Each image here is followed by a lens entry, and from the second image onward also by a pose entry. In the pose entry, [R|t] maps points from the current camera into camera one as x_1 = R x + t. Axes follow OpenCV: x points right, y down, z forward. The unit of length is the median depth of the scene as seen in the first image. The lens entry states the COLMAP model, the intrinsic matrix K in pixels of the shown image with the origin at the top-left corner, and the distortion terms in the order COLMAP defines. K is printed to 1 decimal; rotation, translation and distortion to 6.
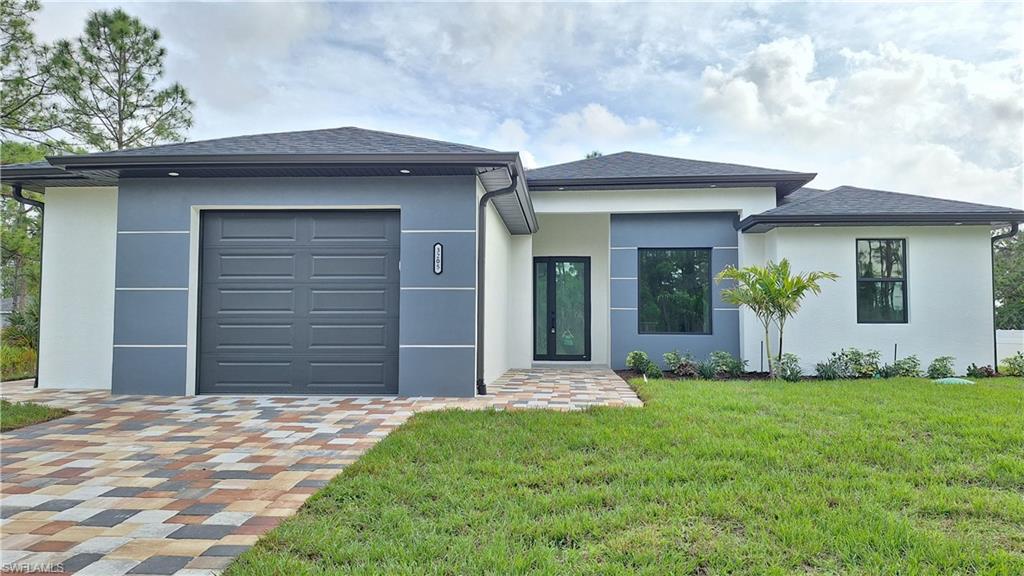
lens RADIAL K [[721.1, 0, 504.6], [0, 721.1, 299.4], [0, 0, 1]] dist [0.088186, -0.092986]
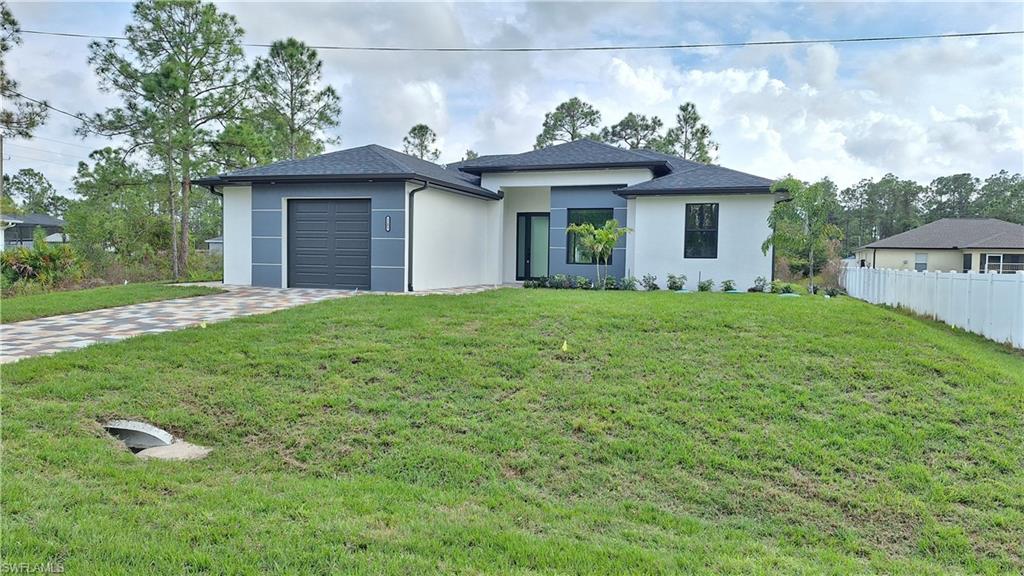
lens RADIAL K [[734.5, 0, 512.0], [0, 734.5, 288.0], [0, 0, 1]] dist [0.085373, -0.096599]
pose [[0.965196, 0.022552, -0.260553, 0.514545], [-0.002244, 0.996953, 0.077976, -0.025188], [0.261518, -0.074678, 0.962305, -0.595746]]
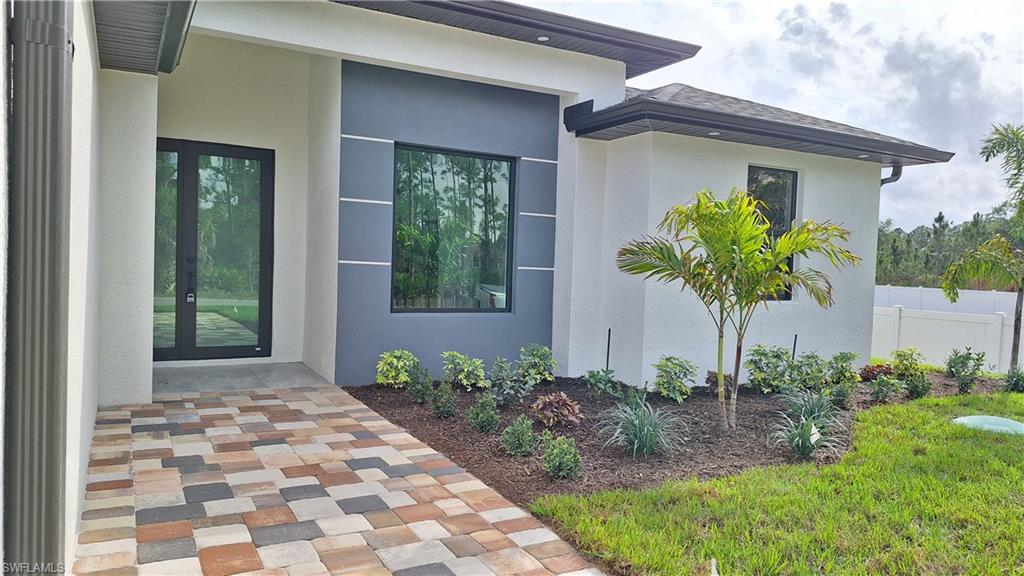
lens RADIAL K [[721.1, 0, 504.6], [0, 721.1, 299.4], [0, 0, 1]] dist [0.088186, -0.092986]
pose [[0.837624, -0.002222, 0.546243, -0.027993], [-0.054637, 0.994636, 0.087828, -0.011749], [-0.543508, -0.103412, 0.833010, 0.562819]]
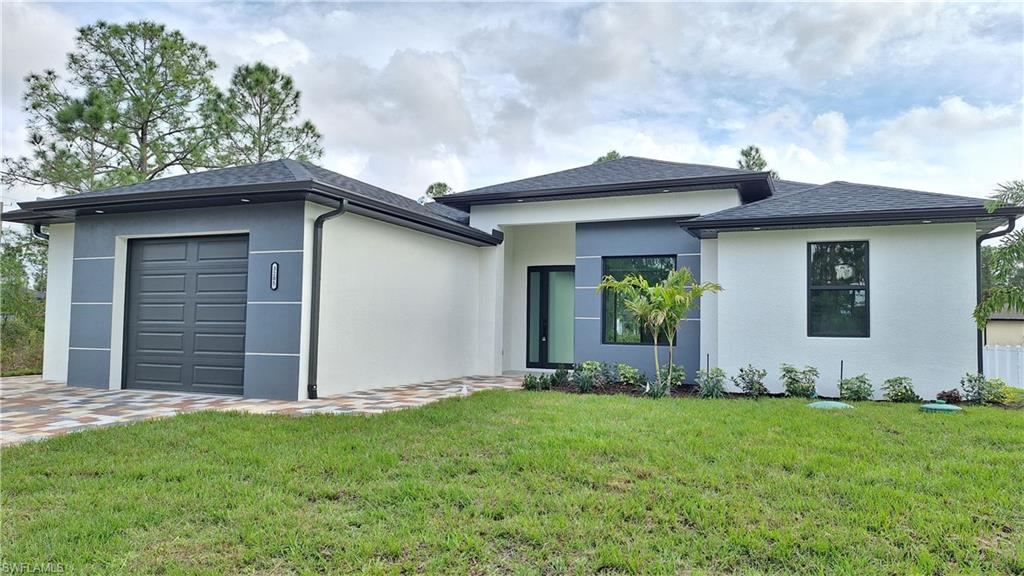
lens RADIAL K [[721.1, 0, 504.6], [0, 721.1, 299.4], [0, 0, 1]] dist [0.088186, -0.092986]
pose [[0.944643, -0.004101, -0.328075, 0.404937], [0.002666, 0.999985, -0.004822, -0.009074], [0.328090, 0.003680, 0.944639, 0.030560]]
